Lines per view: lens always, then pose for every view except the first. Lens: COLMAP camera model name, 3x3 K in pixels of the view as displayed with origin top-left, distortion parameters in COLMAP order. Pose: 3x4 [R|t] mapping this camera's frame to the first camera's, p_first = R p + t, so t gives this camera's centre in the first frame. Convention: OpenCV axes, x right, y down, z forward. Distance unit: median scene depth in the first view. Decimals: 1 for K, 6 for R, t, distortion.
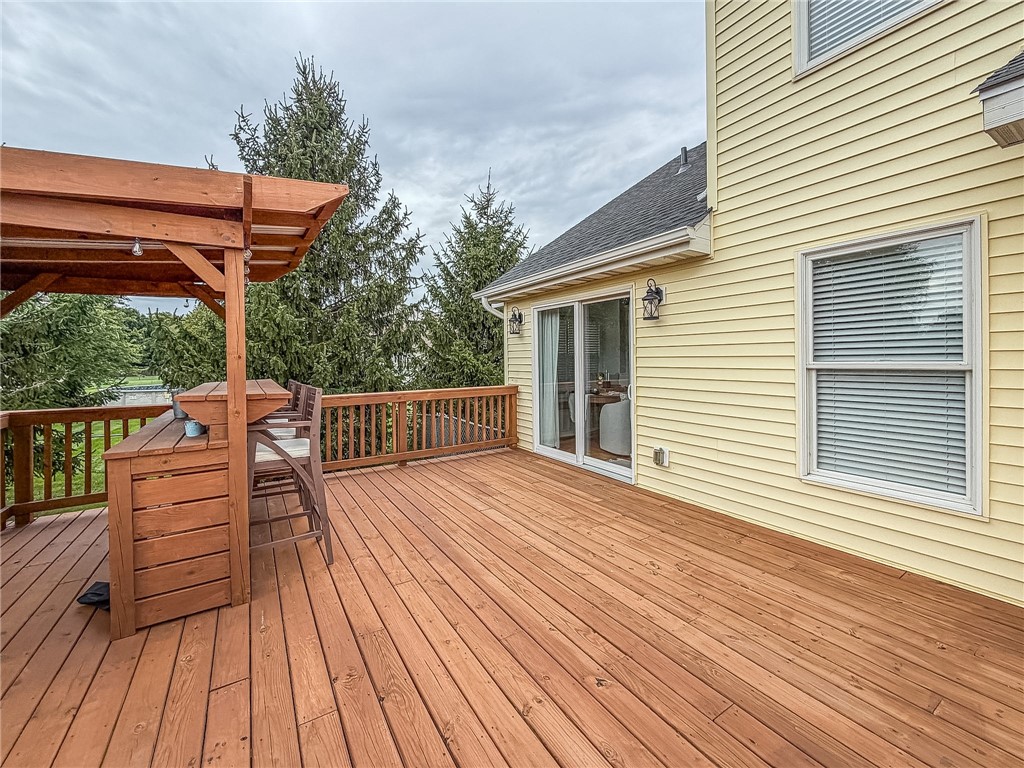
lens RADIAL K [[421.2, 0, 508.2], [0, 421.2, 362.7], [0, 0, 1]] dist [-0.000244, 0.000460]
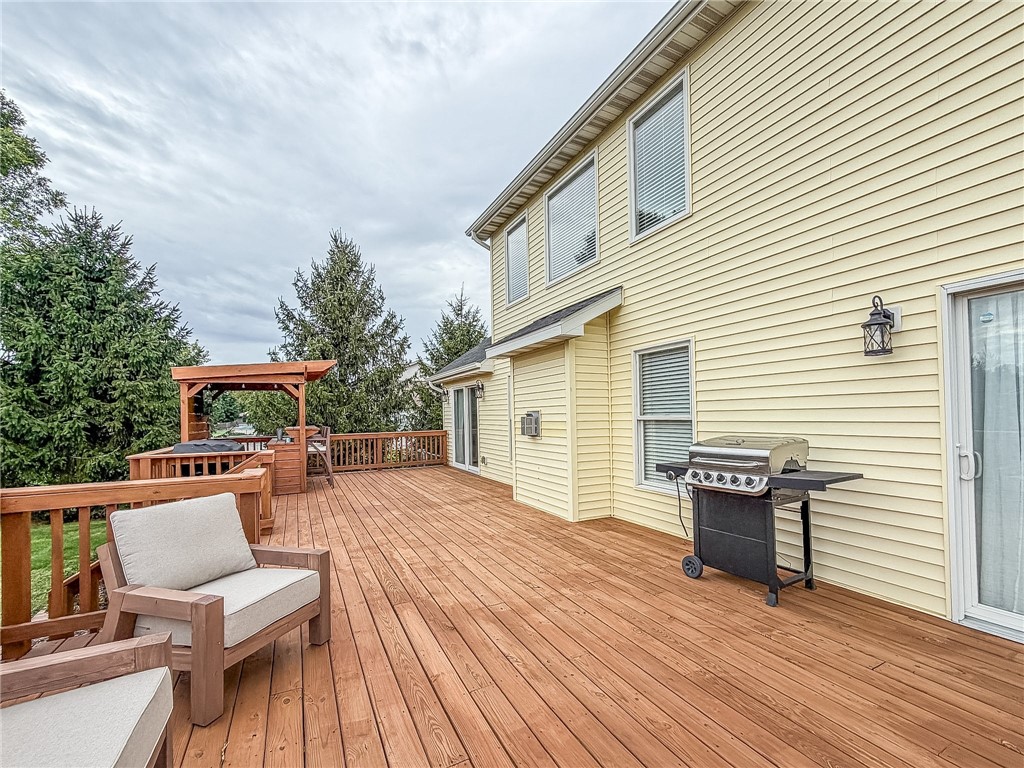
lens RADIAL K [[432.3, 0, 520.9], [0, 432.3, 414.6], [0, 0, 1]] dist [0.000081, -0.001658]
pose [[0.996957, -0.006211, -0.077699, 0.335556], [0.005684, 0.999959, -0.007000, 0.000959], [0.077740, 0.006537, 0.996952, -0.569599]]
